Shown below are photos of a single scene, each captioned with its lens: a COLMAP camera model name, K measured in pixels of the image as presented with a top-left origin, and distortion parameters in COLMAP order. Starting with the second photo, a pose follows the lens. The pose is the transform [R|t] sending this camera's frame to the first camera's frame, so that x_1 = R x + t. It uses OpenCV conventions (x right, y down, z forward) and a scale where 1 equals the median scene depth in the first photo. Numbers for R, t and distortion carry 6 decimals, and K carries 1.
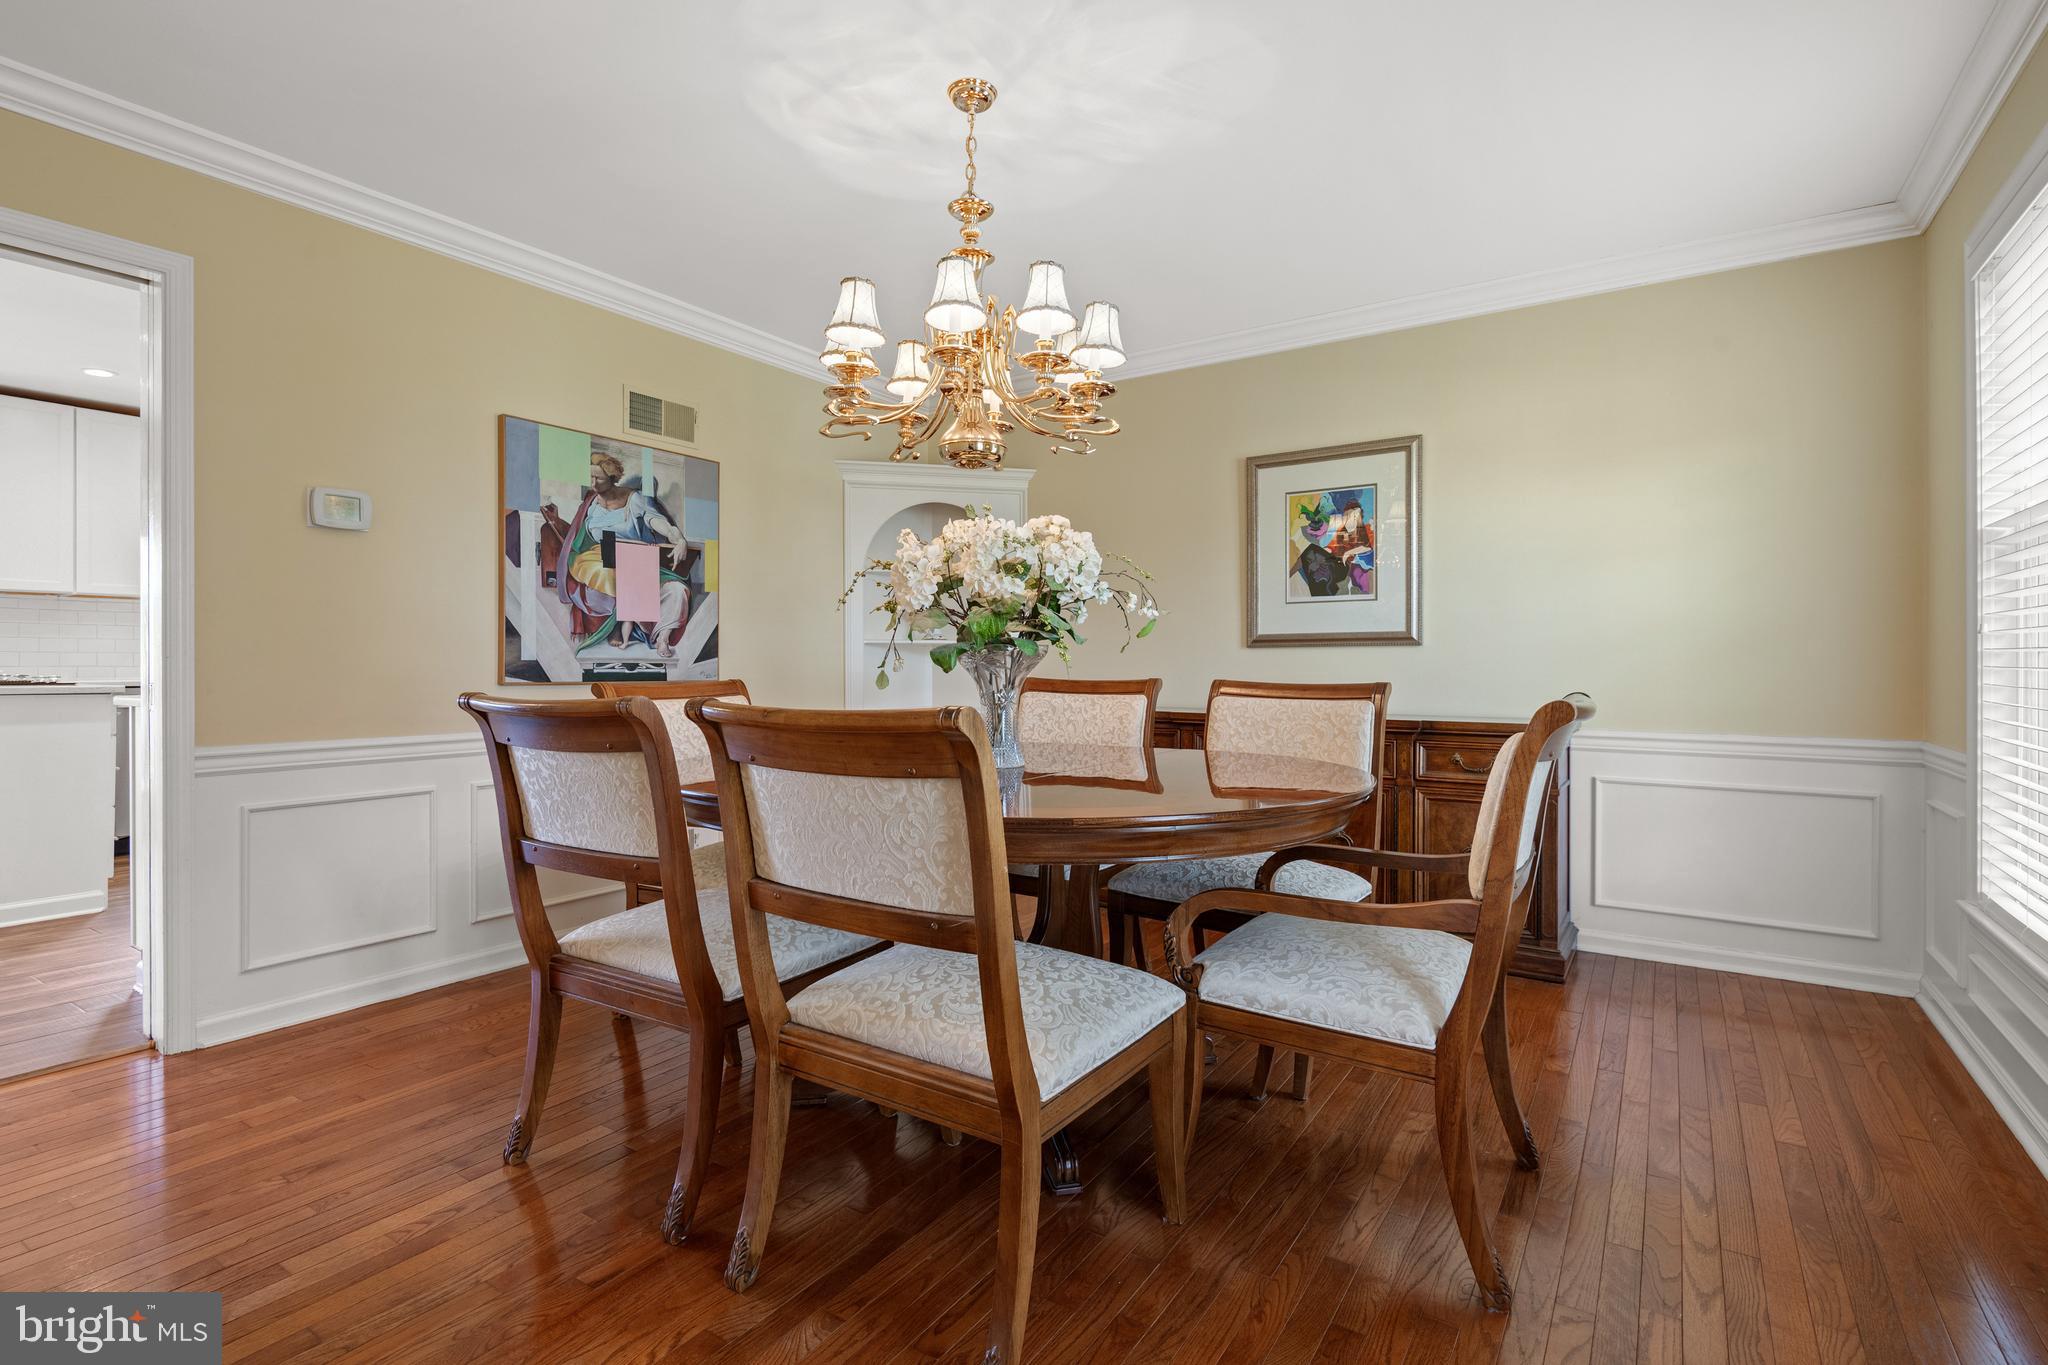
lens RADIAL K [[980.6, 0, 1024.0], [0, 980.6, 682.5], [0, 0, 1]] dist [0.033775, -0.000239]
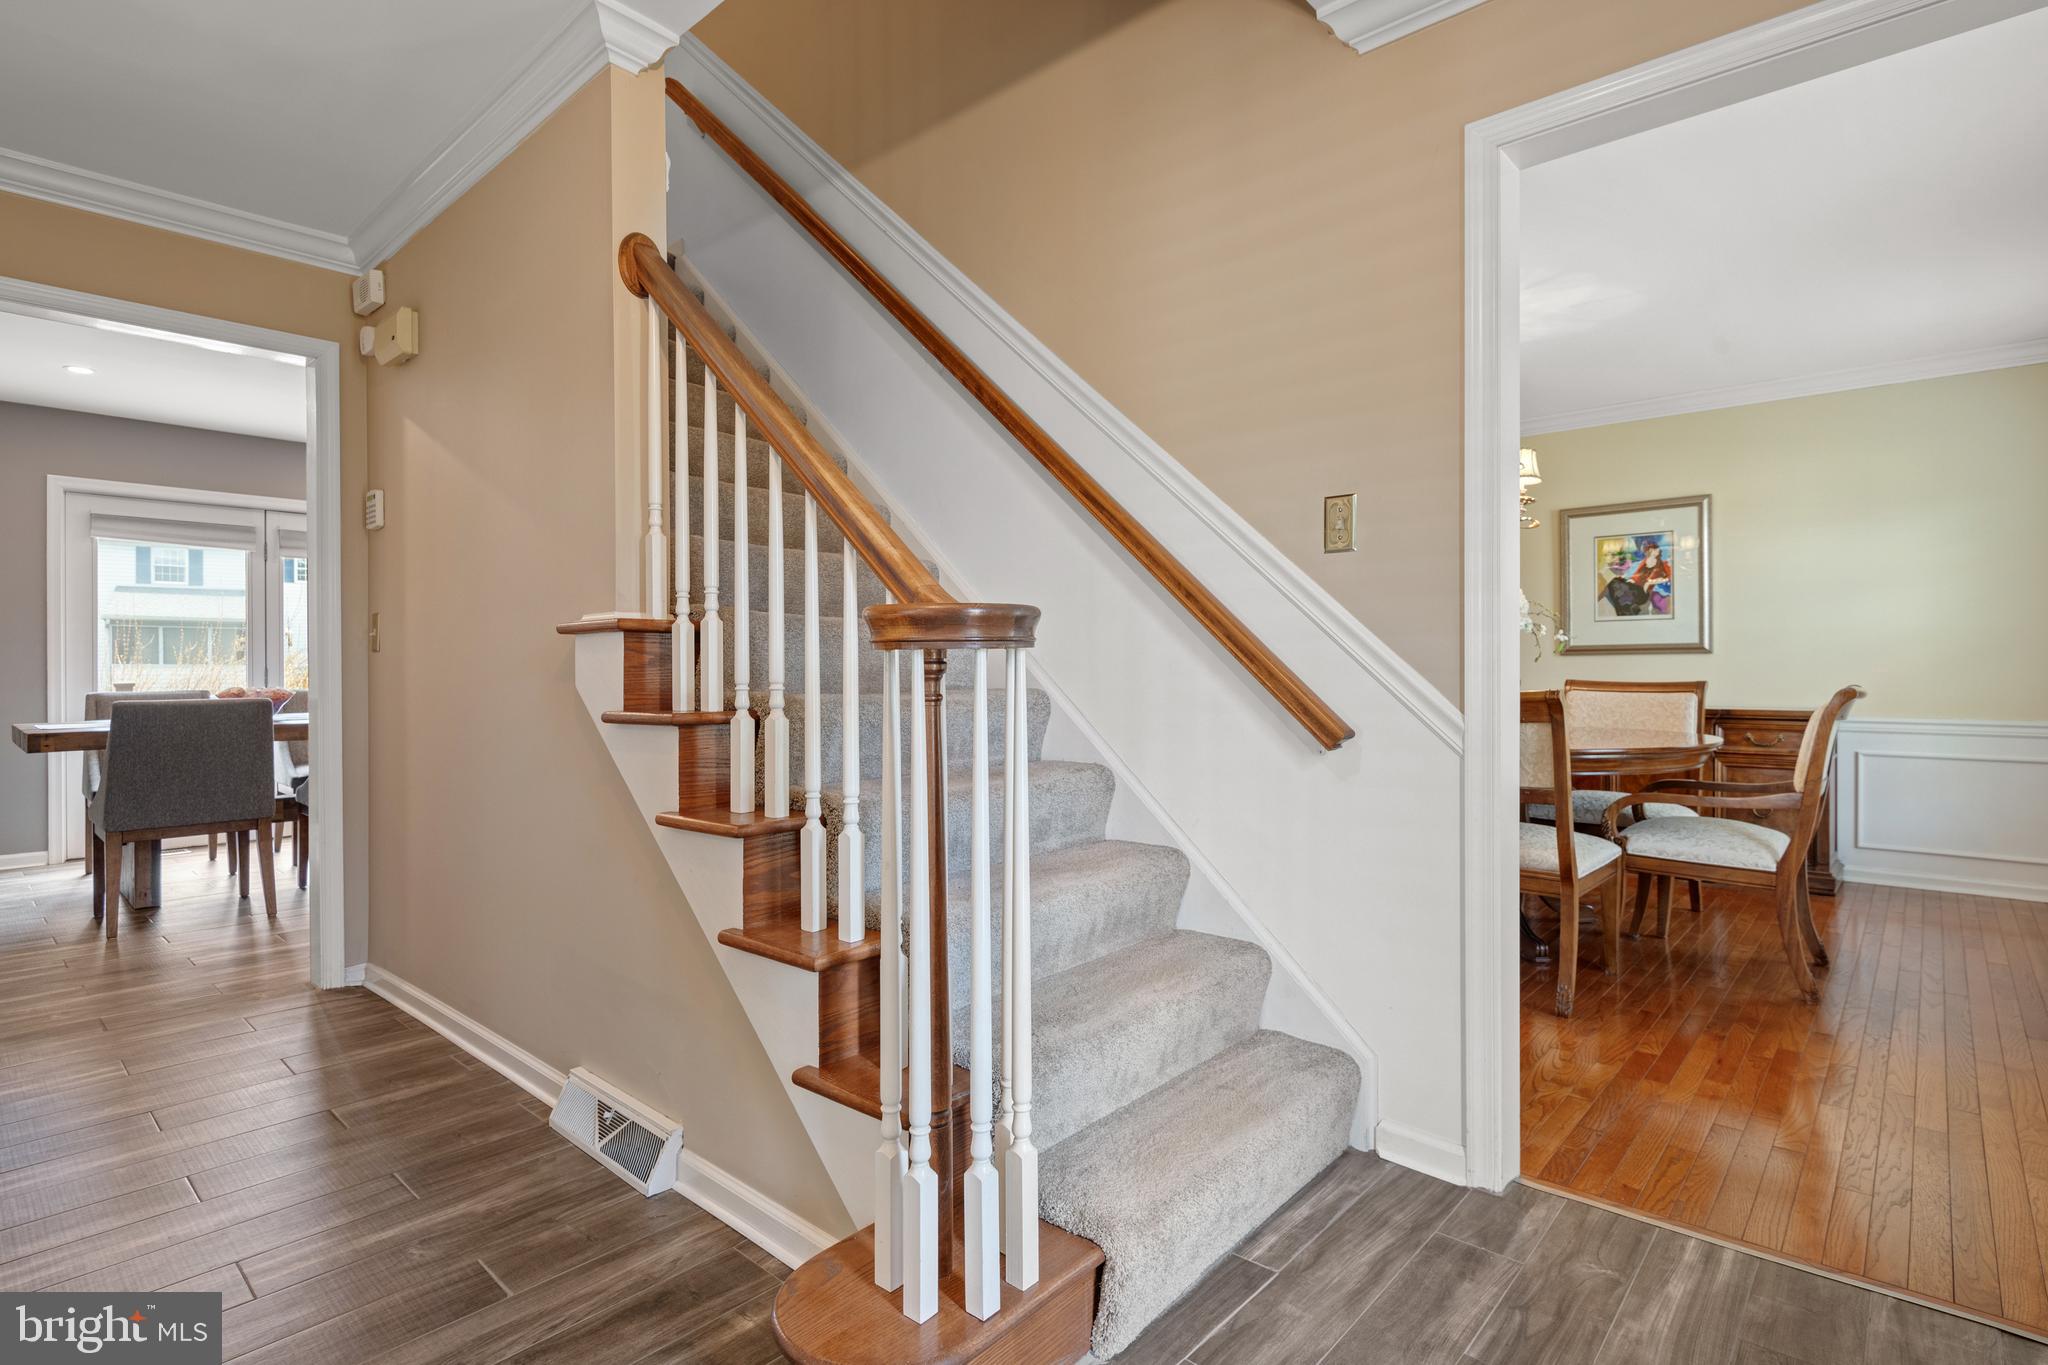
lens RADIAL K [[953.7, 0, 1072.6], [0, 953.7, 683.0], [0, 0, 1]] dist [0.000457, 0.000390]
pose [[0.987784, -0.001909, -0.155819, -0.241522], [0.001394, 0.999993, -0.003411, 0.004931], [0.155824, 0.003152, 0.987780, -0.390294]]
